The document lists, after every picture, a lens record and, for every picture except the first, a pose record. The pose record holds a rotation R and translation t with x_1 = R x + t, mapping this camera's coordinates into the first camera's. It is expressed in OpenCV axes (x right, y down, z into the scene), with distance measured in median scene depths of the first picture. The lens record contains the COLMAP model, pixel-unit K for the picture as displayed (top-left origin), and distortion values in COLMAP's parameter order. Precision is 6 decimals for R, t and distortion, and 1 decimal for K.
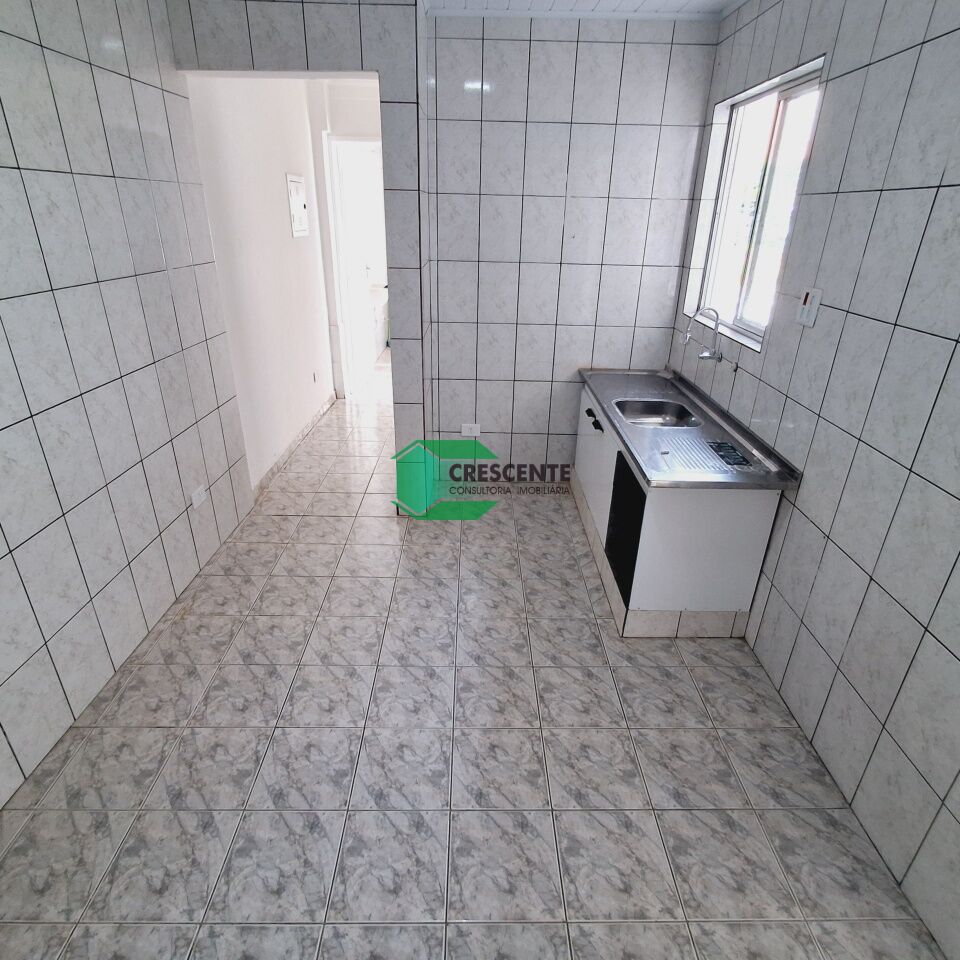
lens RADIAL K [[582.7, 0, 487.3], [0, 582.7, 485.0], [0, 0, 1]] dist [0.002423, -0.001694]
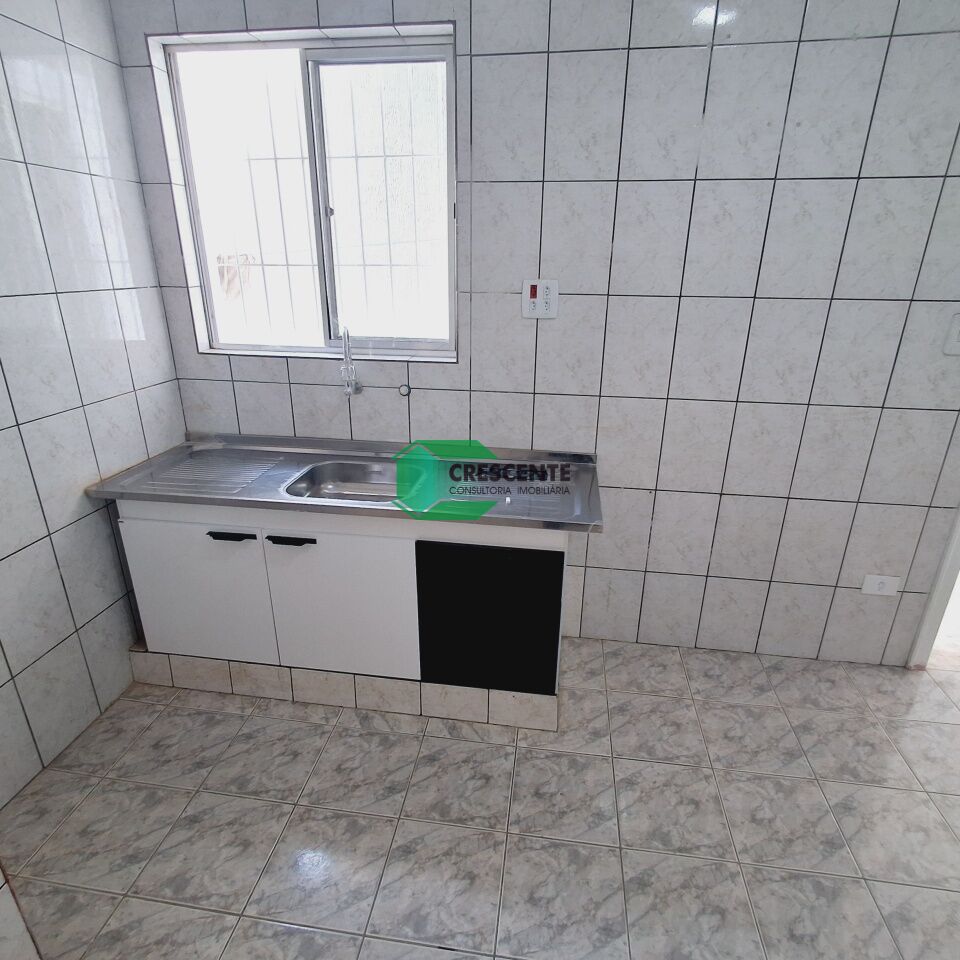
lens RADIAL K [[582.7, 0, 480.0], [0, 582.7, 481.0], [0, 0, 1]] dist [0.002423, -0.001694]
pose [[0.157314, -0.371997, 0.914807, -0.342862], [0.415159, 0.865420, 0.280522, -0.265279], [-0.896045, 0.335660, 0.290580, 0.674376]]
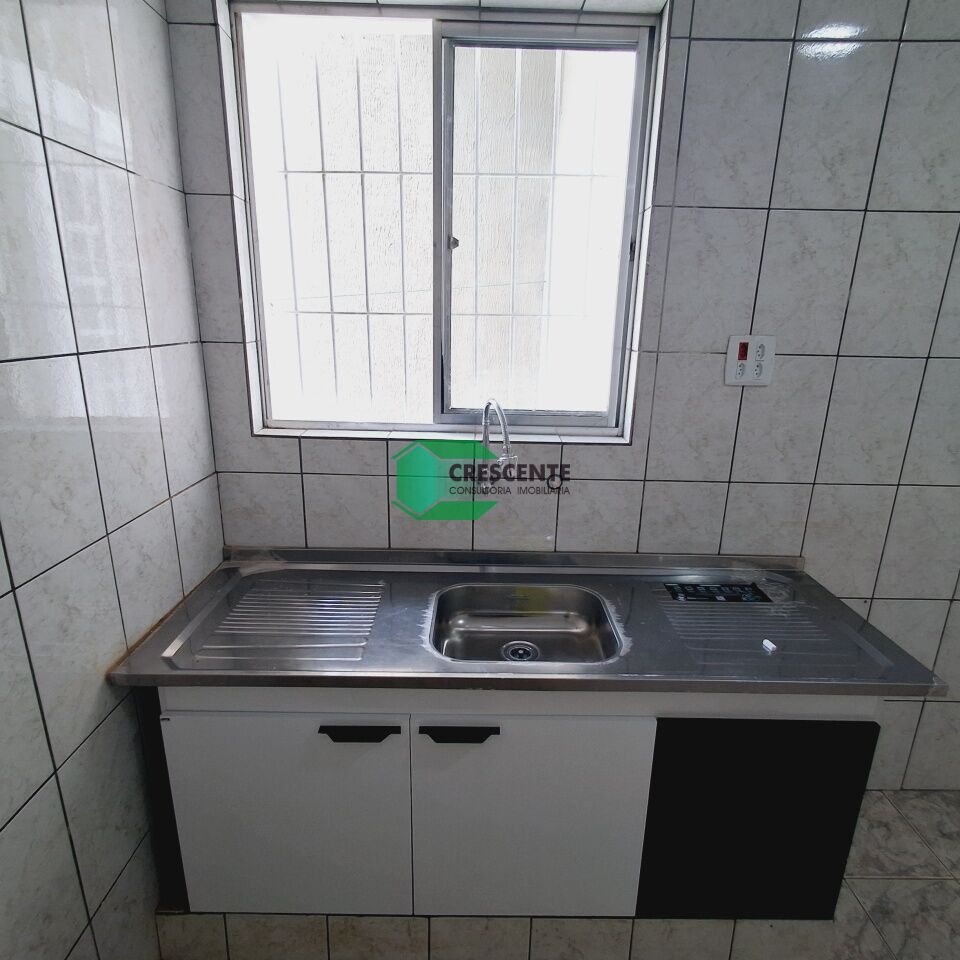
lens RADIAL K [[582.7, 0, 481.8], [0, 582.7, 481.9], [0, 0, 1]] dist [0.002423, -0.001694]
pose [[0.008567, -0.297690, 0.954624, -0.145104], [0.407184, 0.872966, 0.268571, -0.375912], [-0.913306, 0.386407, 0.128693, 0.943097]]
